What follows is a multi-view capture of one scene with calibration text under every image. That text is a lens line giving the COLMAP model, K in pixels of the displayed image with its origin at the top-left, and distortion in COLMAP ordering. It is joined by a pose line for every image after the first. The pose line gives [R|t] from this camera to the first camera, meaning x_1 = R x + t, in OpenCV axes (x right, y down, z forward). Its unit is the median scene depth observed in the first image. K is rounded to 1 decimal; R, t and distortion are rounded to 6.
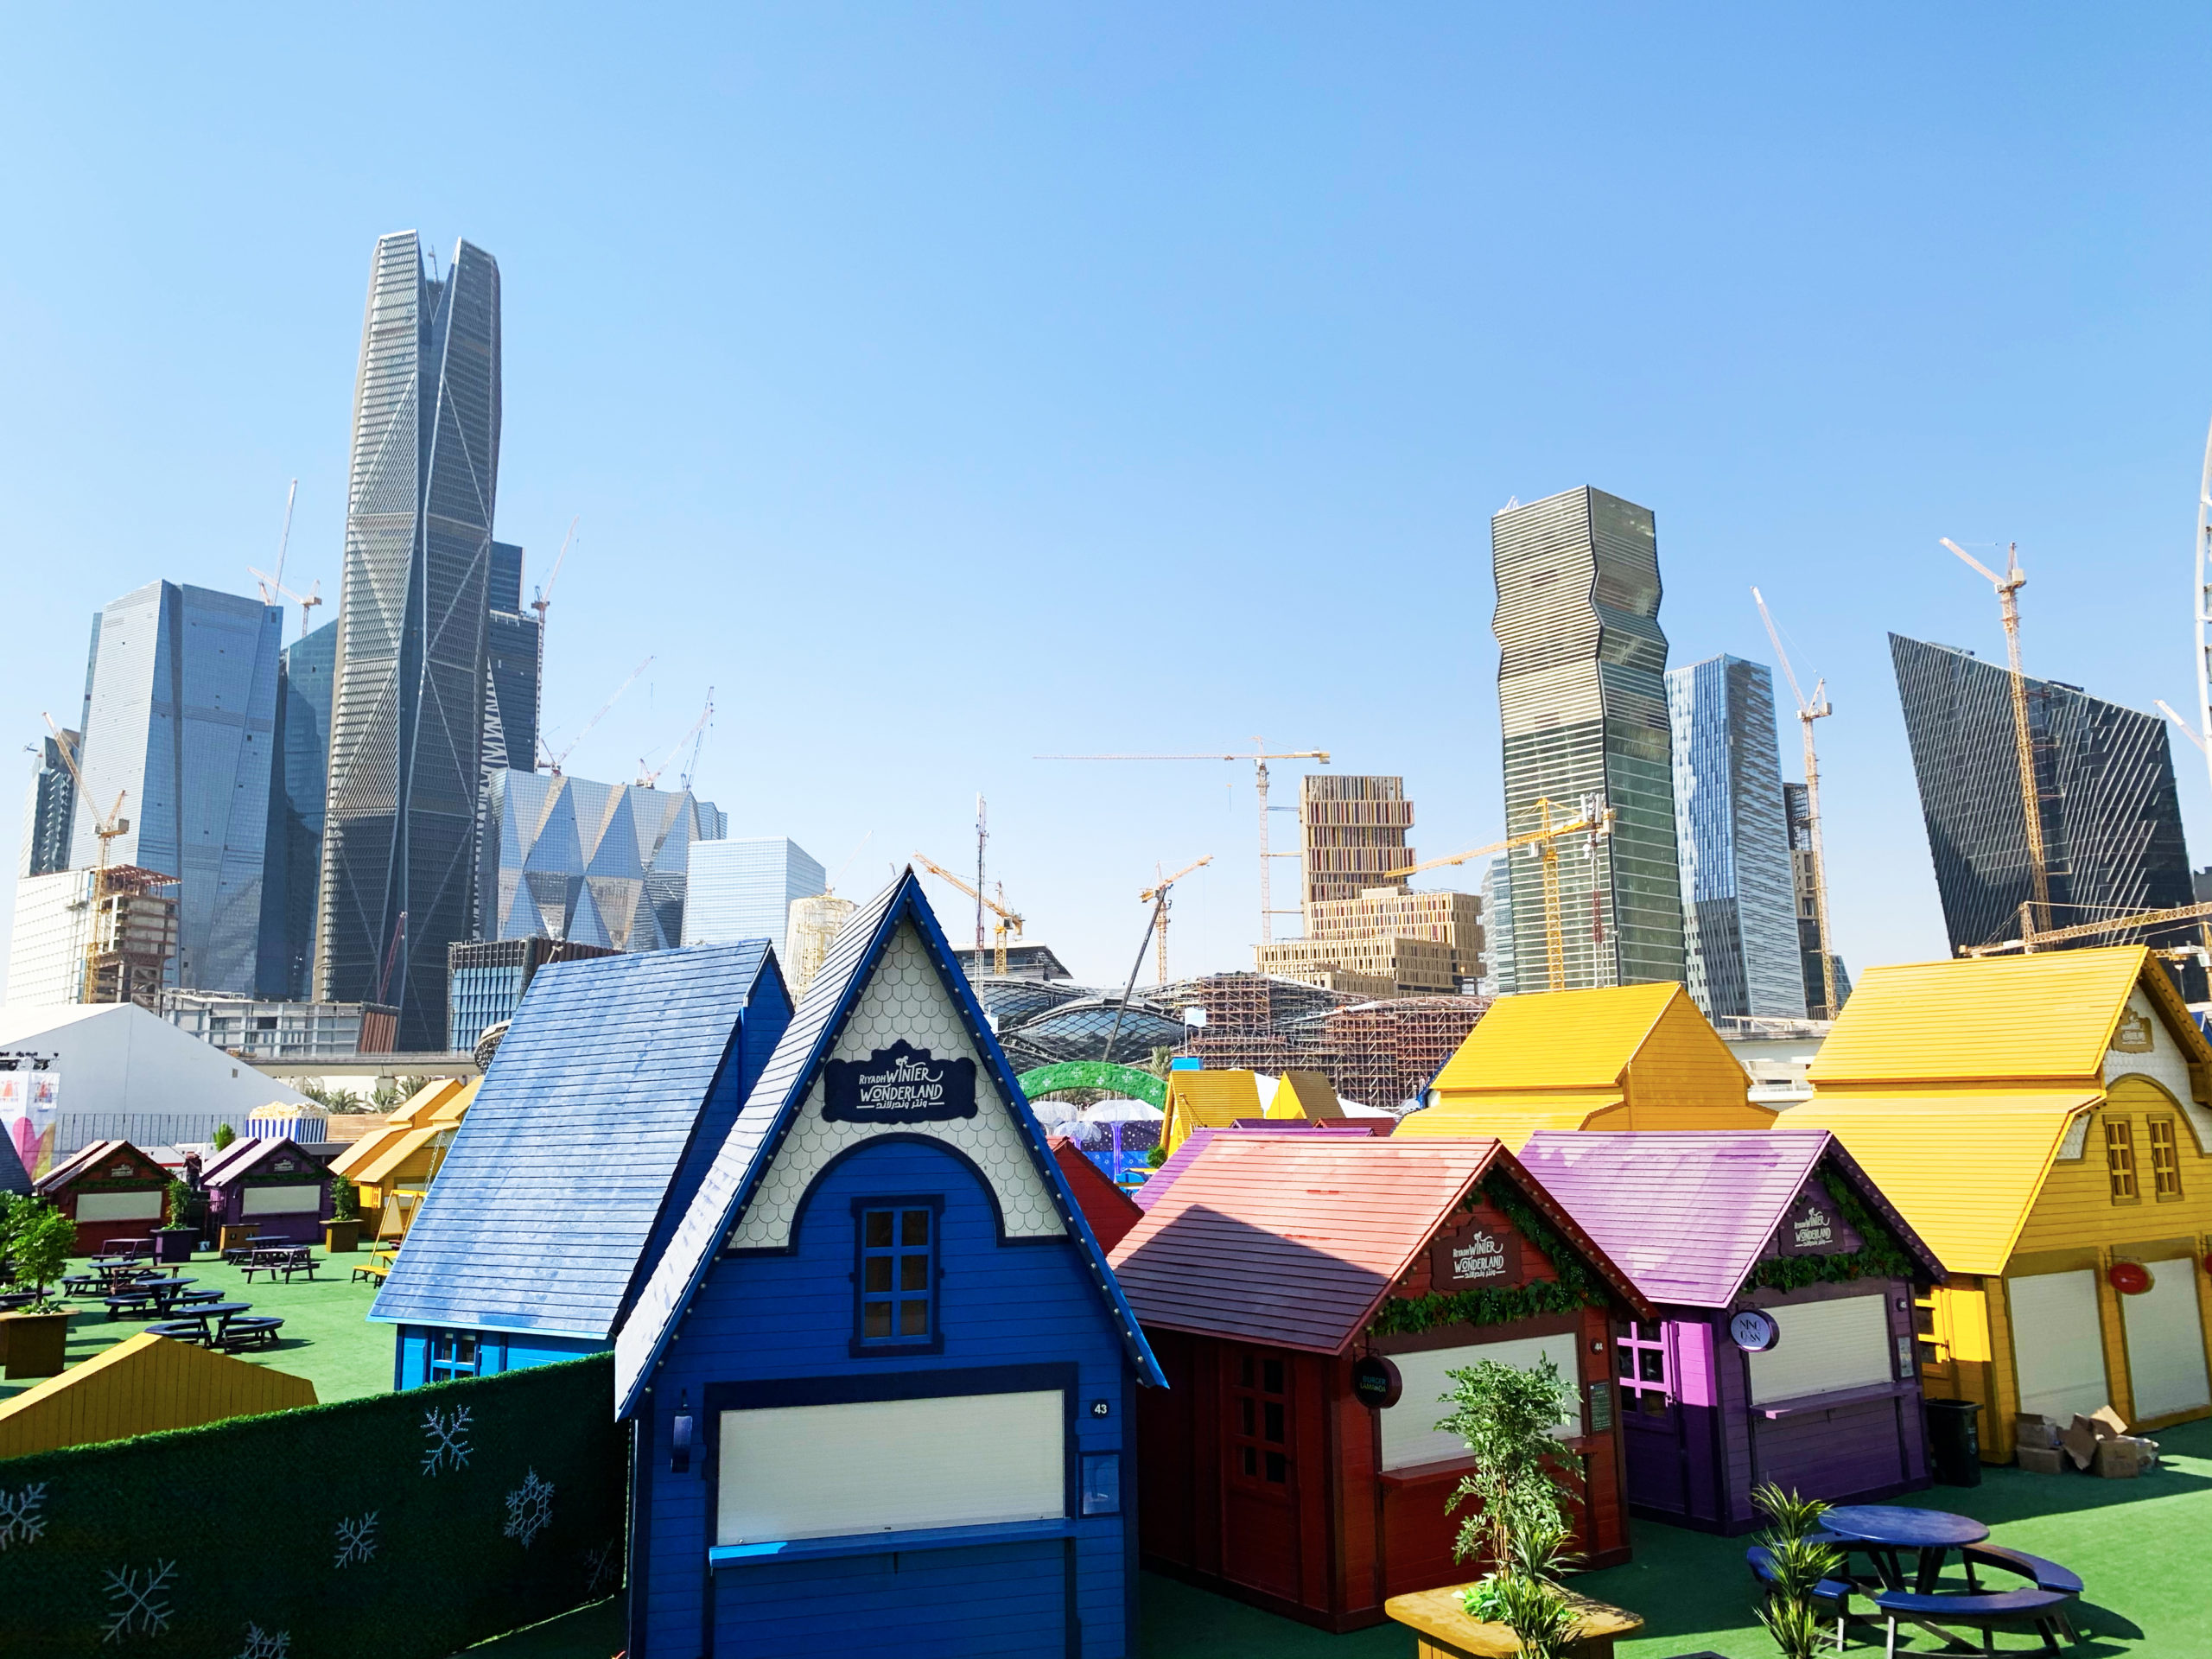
lens RADIAL K [[1360.5, 0, 1106.0], [0, 1360.5, 829.5], [0, 0, 1]] dist [-0.090294, 0.004497]
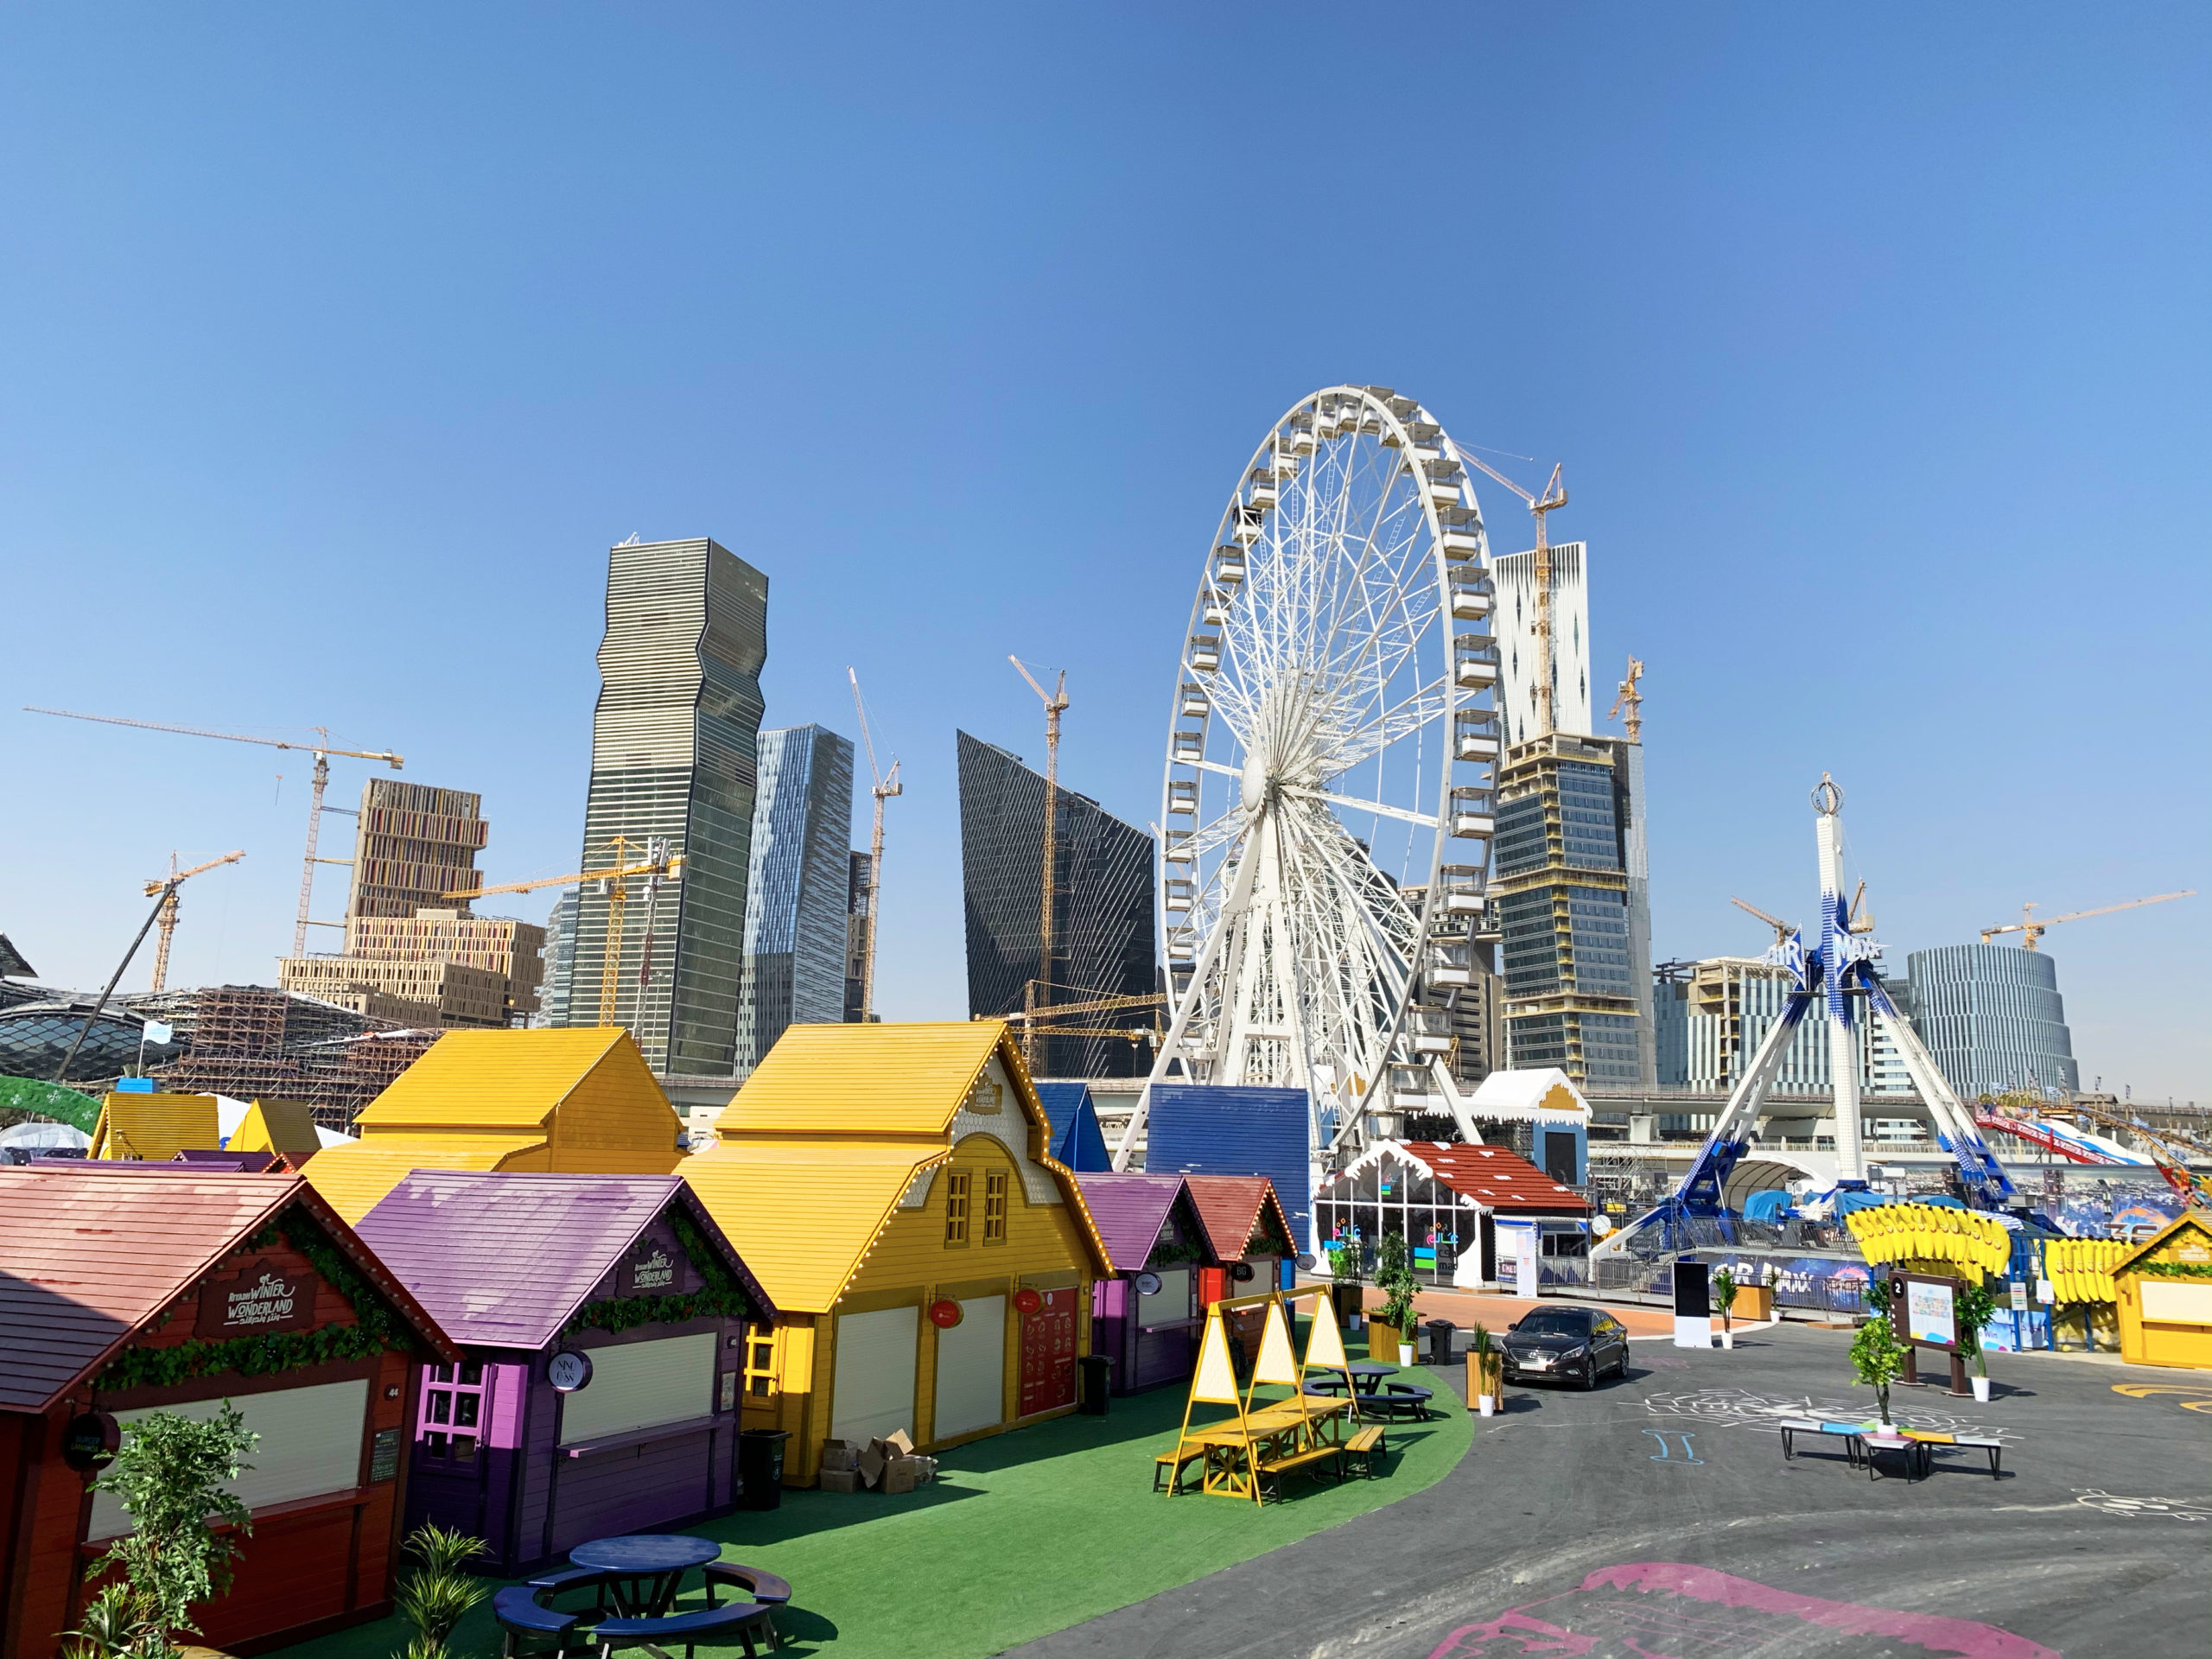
lens RADIAL K [[1363.0, 0, 1106.0], [0, 1363.0, 829.5], [0, 0, 1]] dist [-0.103931, 0.021396]
pose [[0.814144, 0.131131, 0.565662, 0.133272], [-0.114188, 0.991301, -0.065455, -0.010244], [-0.569324, -0.011302, 0.822035, -0.048808]]
